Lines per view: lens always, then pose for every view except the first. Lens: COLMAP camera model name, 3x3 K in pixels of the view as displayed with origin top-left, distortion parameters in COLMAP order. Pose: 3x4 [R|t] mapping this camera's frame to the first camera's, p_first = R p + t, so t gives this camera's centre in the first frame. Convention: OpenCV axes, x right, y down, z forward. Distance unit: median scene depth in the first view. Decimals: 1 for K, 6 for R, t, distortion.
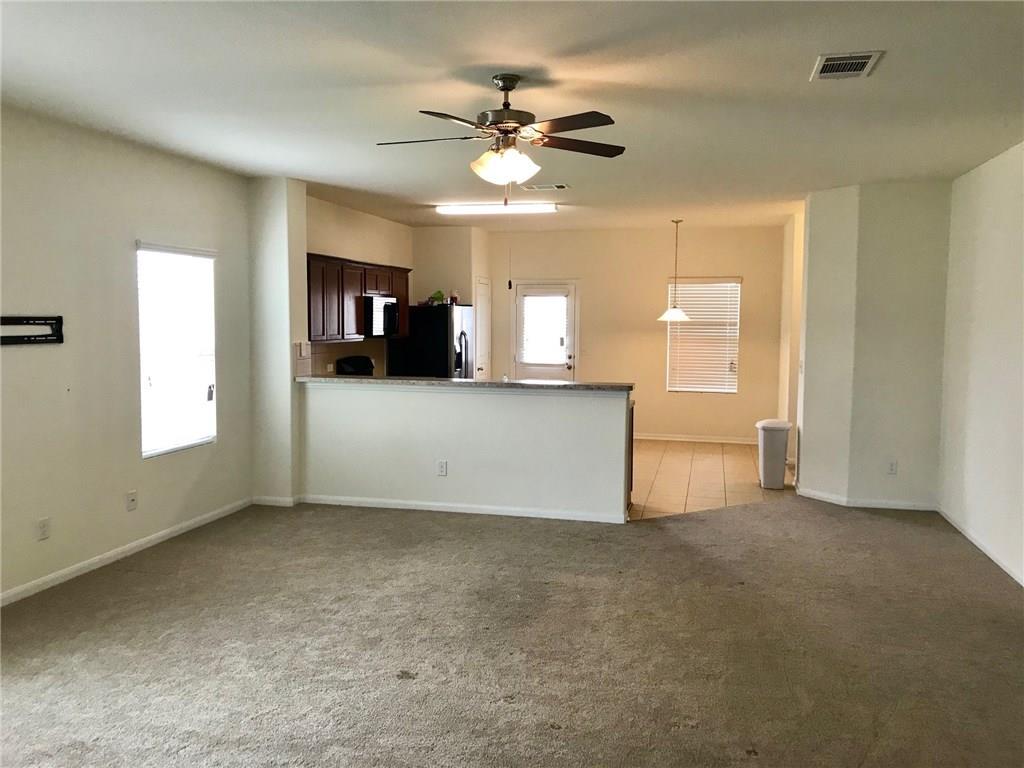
lens RADIAL K [[847.7, 0, 512.0], [0, 847.7, 384.0], [0, 0, 1]] dist [-0.003347, -0.005115]
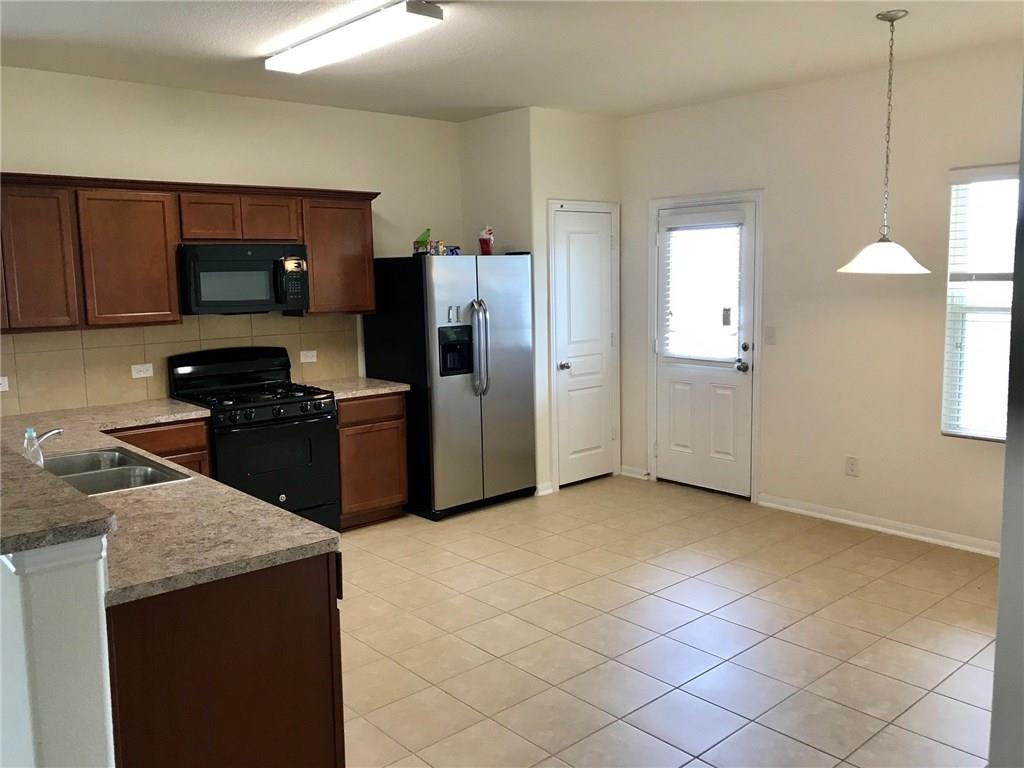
lens RADIAL K [[847.7, 0, 512.0], [0, 847.7, 384.0], [0, 0, 1]] dist [-0.003347, -0.005115]
pose [[0.812890, 0.052253, -0.580069, 0.251632], [-0.018919, 0.997811, 0.063371, -0.039431], [0.582110, -0.040539, 0.812099, 0.505643]]
